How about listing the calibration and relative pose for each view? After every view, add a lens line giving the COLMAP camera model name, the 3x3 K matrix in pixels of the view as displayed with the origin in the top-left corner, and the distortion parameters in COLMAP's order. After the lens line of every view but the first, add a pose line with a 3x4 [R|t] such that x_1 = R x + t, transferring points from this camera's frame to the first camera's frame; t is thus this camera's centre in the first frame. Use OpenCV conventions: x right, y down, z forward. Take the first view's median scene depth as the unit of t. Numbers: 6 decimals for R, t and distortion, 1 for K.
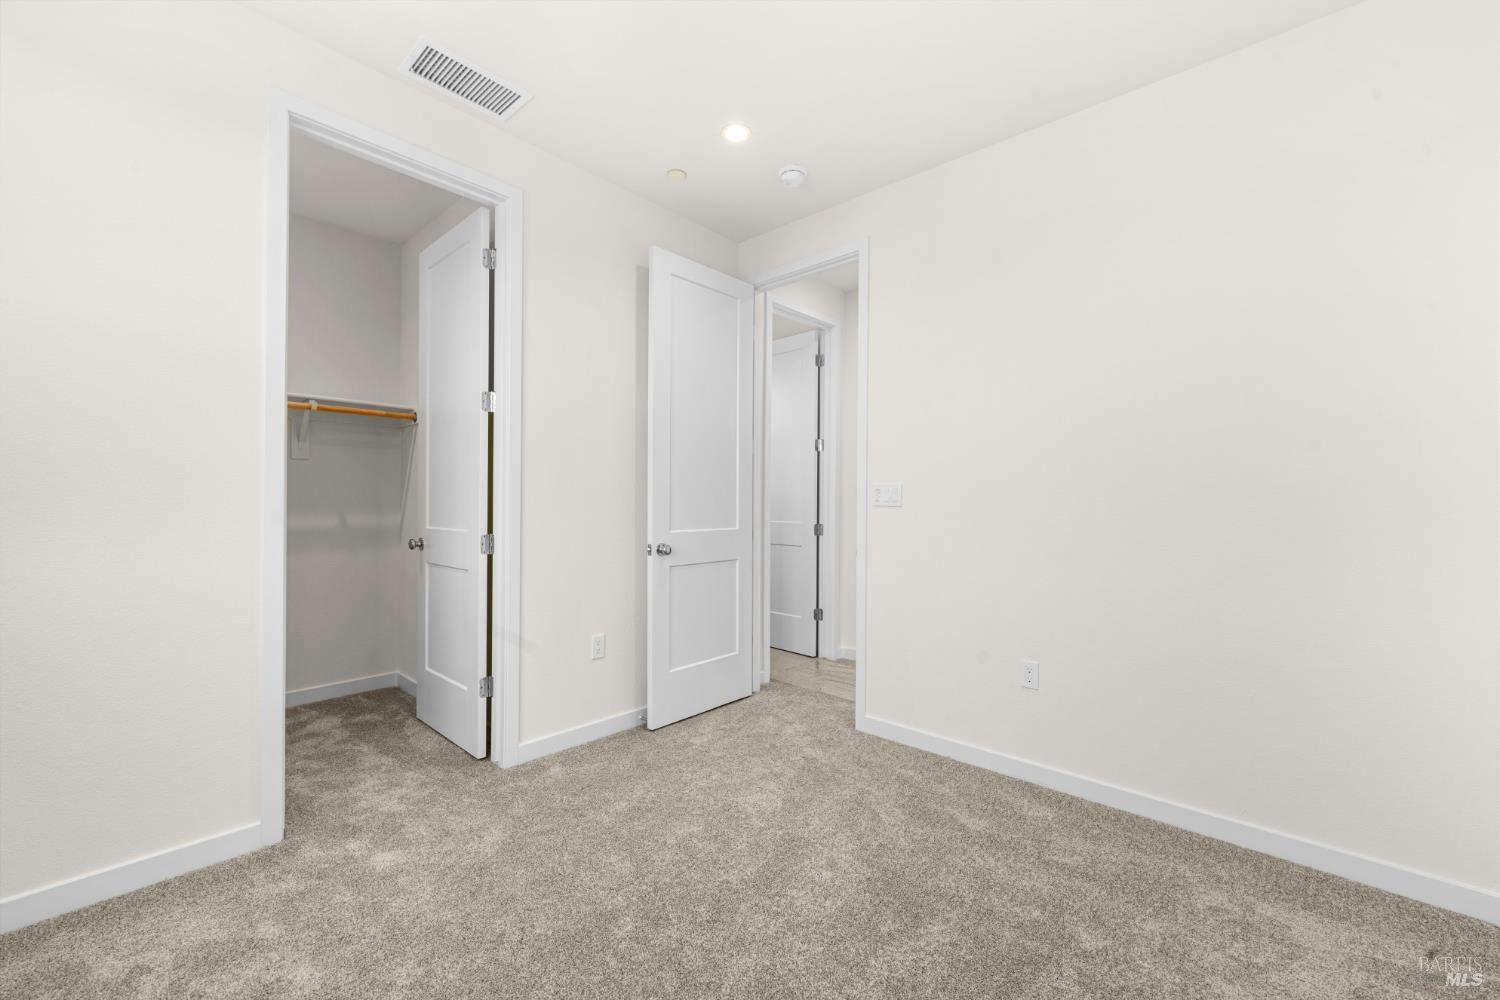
lens RADIAL K [[594.1, 0, 757.2], [0, 594.1, 501.2], [0, 0, 1]] dist [0.002190, -0.000316]
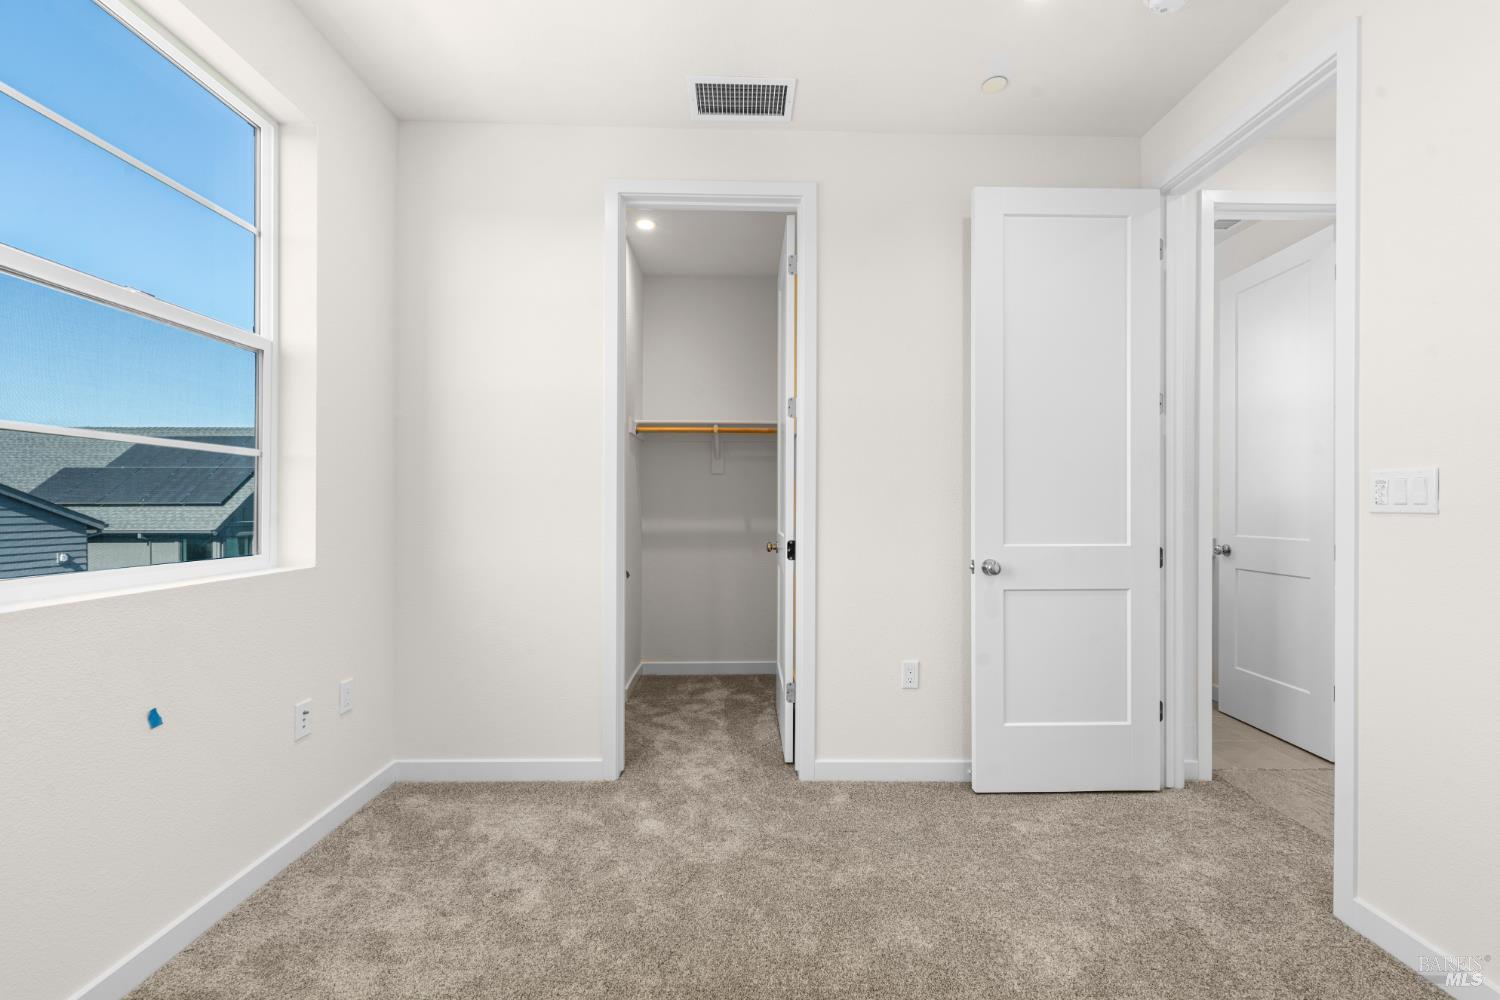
lens RADIAL K [[604.2, 0, 754.4], [0, 604.2, 507.1], [0, 0, 1]] dist [0.001060, -0.000801]
pose [[0.687020, -0.005164, -0.726620, 0.215525], [0.002217, 0.999985, -0.005010, 0.004508], [0.726635, 0.001831, 0.687022, 0.228301]]
